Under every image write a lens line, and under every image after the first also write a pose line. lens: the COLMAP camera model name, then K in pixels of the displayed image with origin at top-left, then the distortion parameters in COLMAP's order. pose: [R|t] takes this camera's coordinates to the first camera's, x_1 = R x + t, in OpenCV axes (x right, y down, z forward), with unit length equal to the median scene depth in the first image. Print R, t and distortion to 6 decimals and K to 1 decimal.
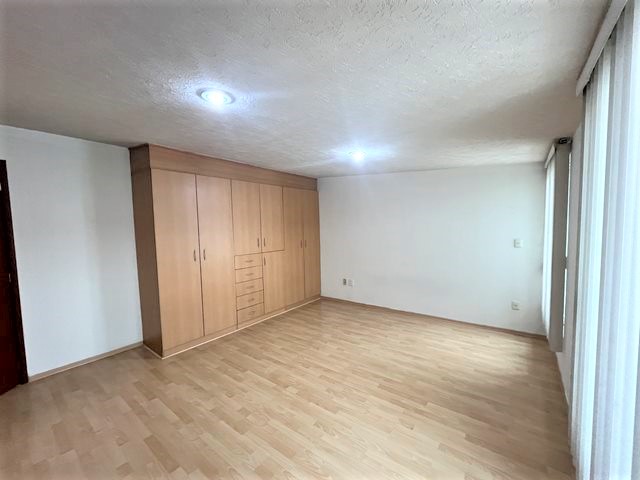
lens RADIAL K [[261.3, 0, 320.6], [0, 261.3, 244.5], [0, 0, 1]] dist [-0.001015, -0.000766]
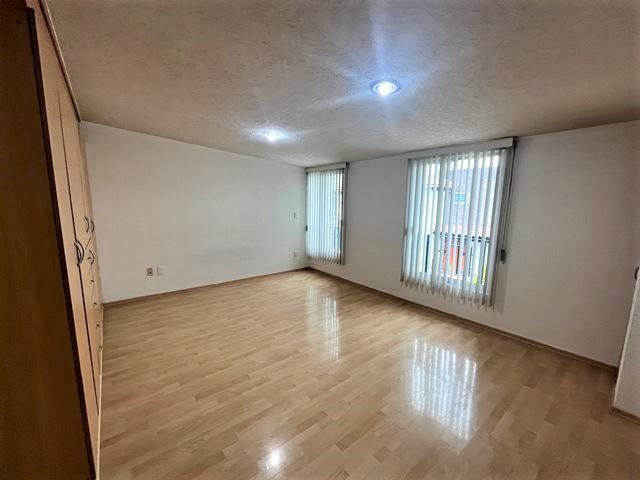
lens RADIAL K [[261.3, 0, 319.5], [0, 261.3, 242.6], [0, 0, 1]] dist [-0.001015, -0.000766]
pose [[0.232147, -0.116507, 0.965678, -0.833679], [0.050718, 0.992900, 0.107599, -0.002755], [-0.971358, 0.023999, 0.236407, 0.502205]]
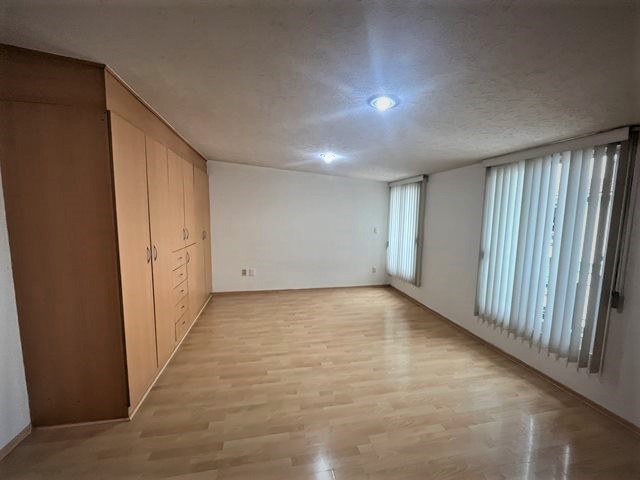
lens RADIAL K [[261.3, 0, 319.8], [0, 261.3, 242.0], [0, 0, 1]] dist [-0.001015, -0.000766]
pose [[0.651586, -0.044180, 0.757288, -0.720196], [0.023640, 0.999000, 0.037942, -0.003211], [-0.758207, -0.006820, 0.651979, 0.228139]]
